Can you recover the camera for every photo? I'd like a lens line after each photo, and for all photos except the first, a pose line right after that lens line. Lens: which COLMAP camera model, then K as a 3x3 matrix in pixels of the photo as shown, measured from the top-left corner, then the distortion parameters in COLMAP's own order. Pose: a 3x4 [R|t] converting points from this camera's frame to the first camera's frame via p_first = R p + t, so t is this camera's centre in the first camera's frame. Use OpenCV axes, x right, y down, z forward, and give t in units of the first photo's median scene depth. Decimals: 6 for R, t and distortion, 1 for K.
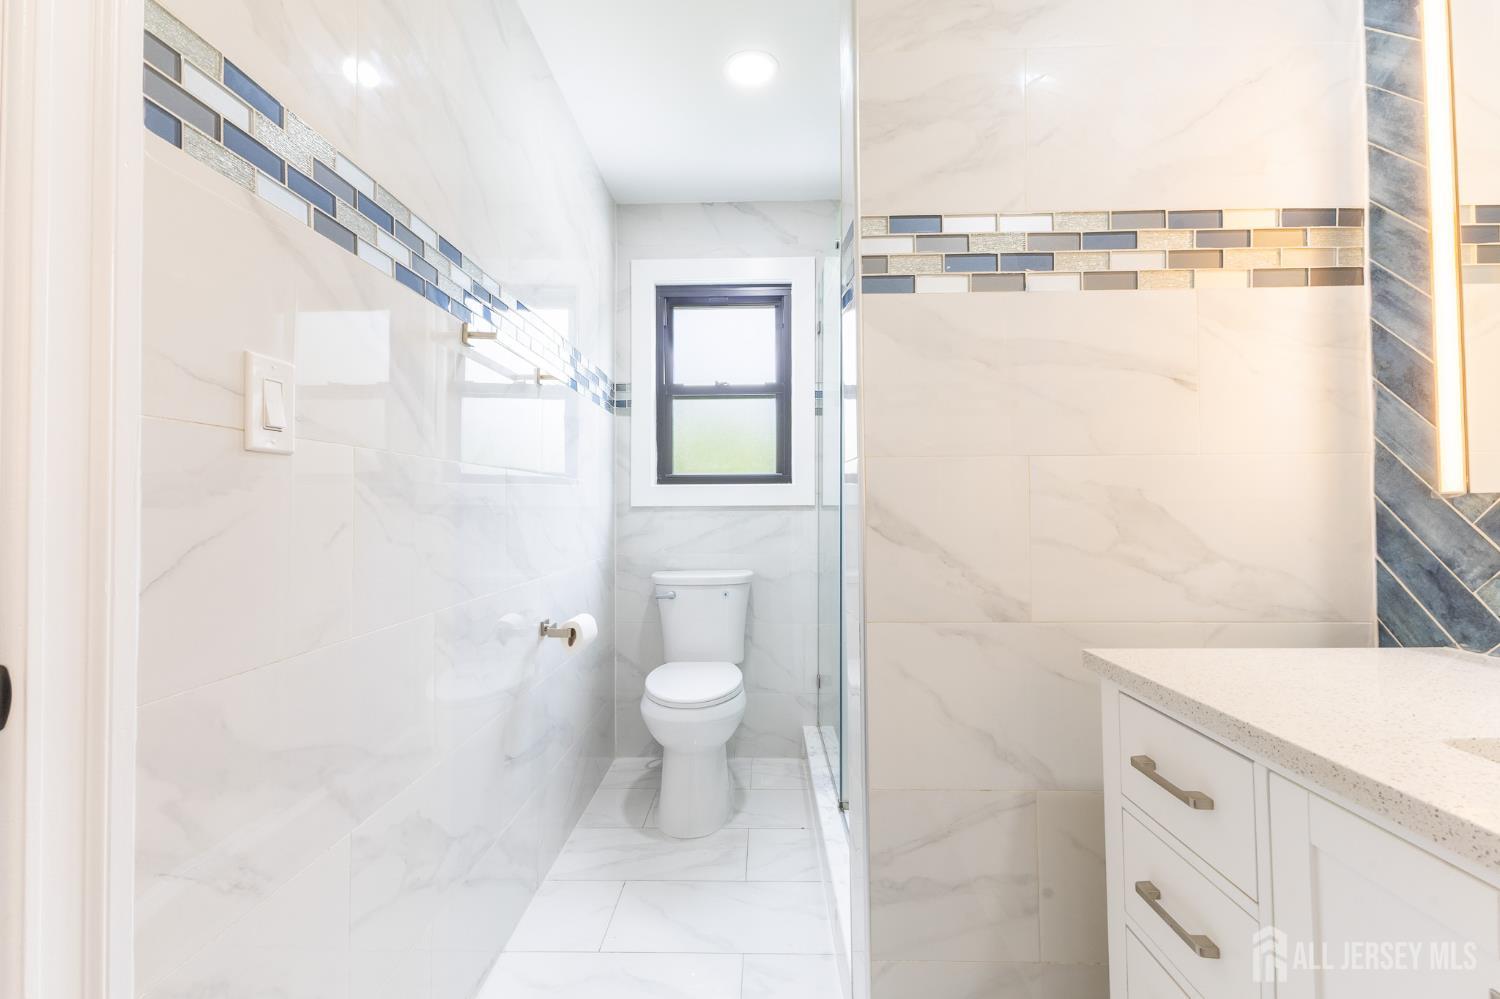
lens RADIAL K [[651.7, 0, 906.5], [0, 651.7, 510.1], [0, 0, 1]] dist [0.000457, -0.000248]
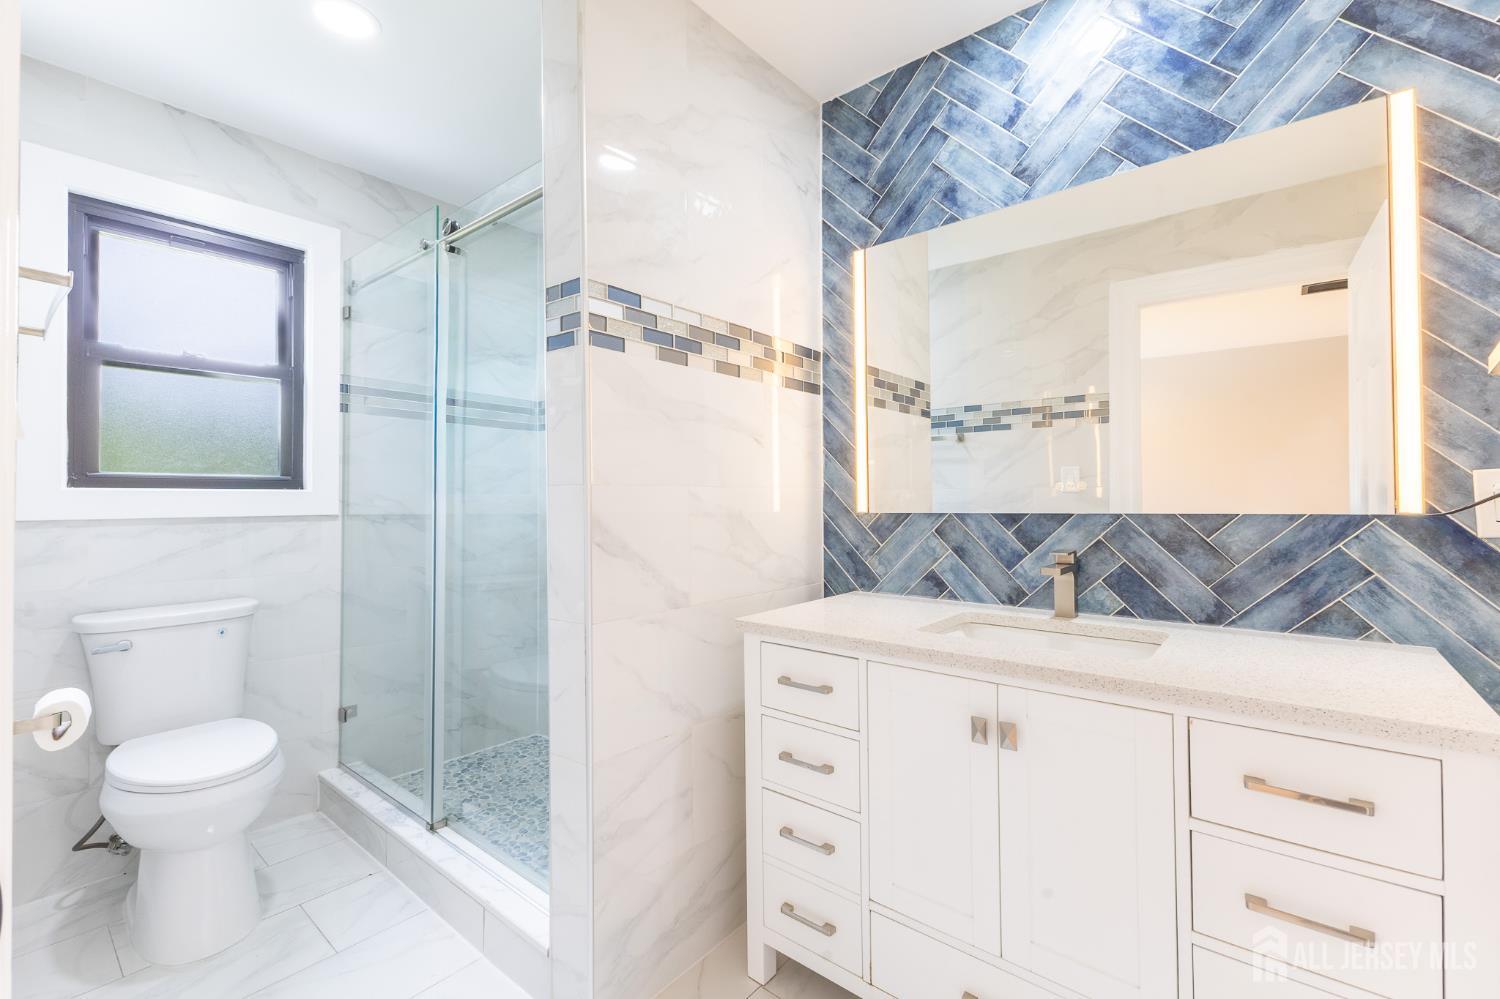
lens RADIAL K [[645.9, 0, 750.0], [0, 645.9, 499.5], [0, 0, 1]] dist [0.000761, -0.000261]
pose [[0.616280, 0.003571, 0.787519, -0.814778], [-0.010133, 0.999943, 0.003395, -0.061694], [-0.787462, -0.010072, 0.616281, 0.054026]]
